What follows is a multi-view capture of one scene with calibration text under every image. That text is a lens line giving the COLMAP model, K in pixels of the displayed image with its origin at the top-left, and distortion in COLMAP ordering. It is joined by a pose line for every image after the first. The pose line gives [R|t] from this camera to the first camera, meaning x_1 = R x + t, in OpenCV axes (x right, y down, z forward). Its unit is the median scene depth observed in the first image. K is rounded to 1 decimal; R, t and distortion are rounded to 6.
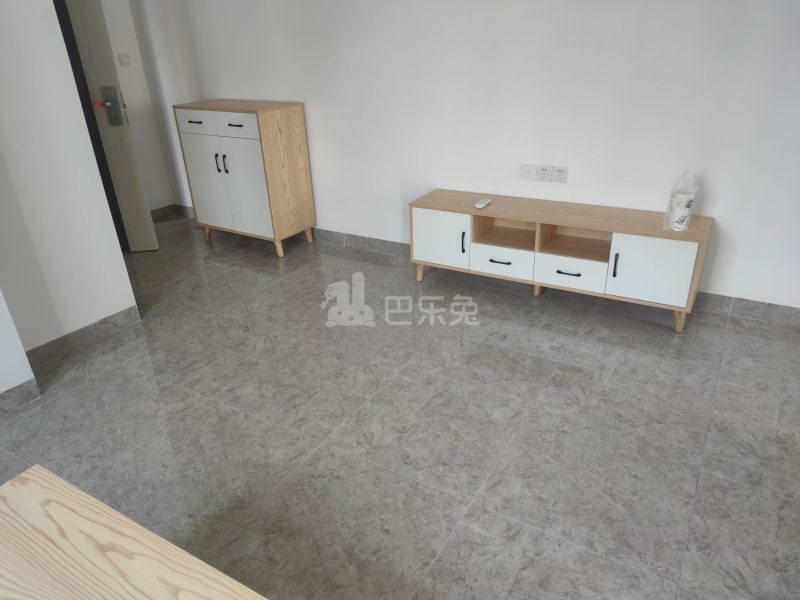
lens RADIAL K [[569.9, 0, 398.9], [0, 569.9, 299.8], [0, 0, 1]] dist [0.044821, -0.029424]
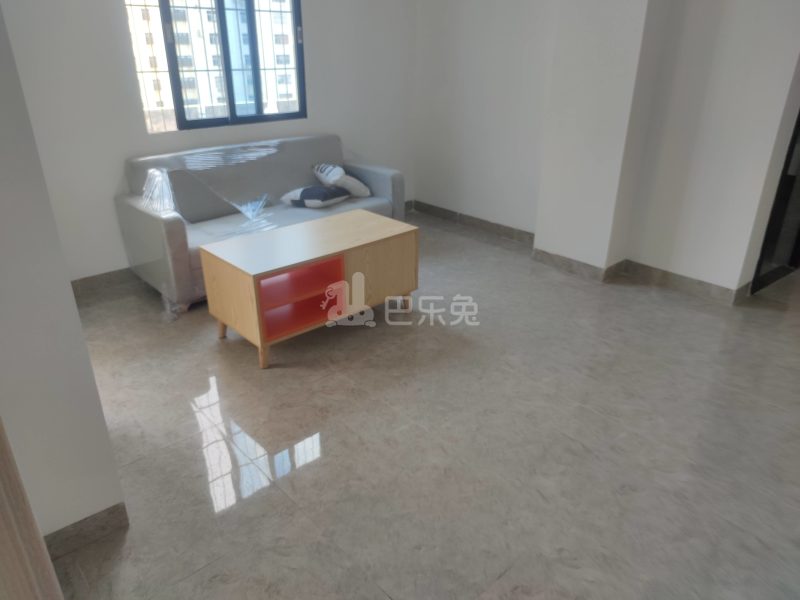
lens RADIAL K [[569.9, 0, 400.2], [0, 569.9, 299.0], [0, 0, 1]] dist [0.044821, -0.029424]
pose [[-0.272811, 0.436616, -0.857287, 1.139309], [-0.407829, 0.754578, 0.514089, -0.495798], [0.871349, 0.489875, -0.027793, 0.894222]]
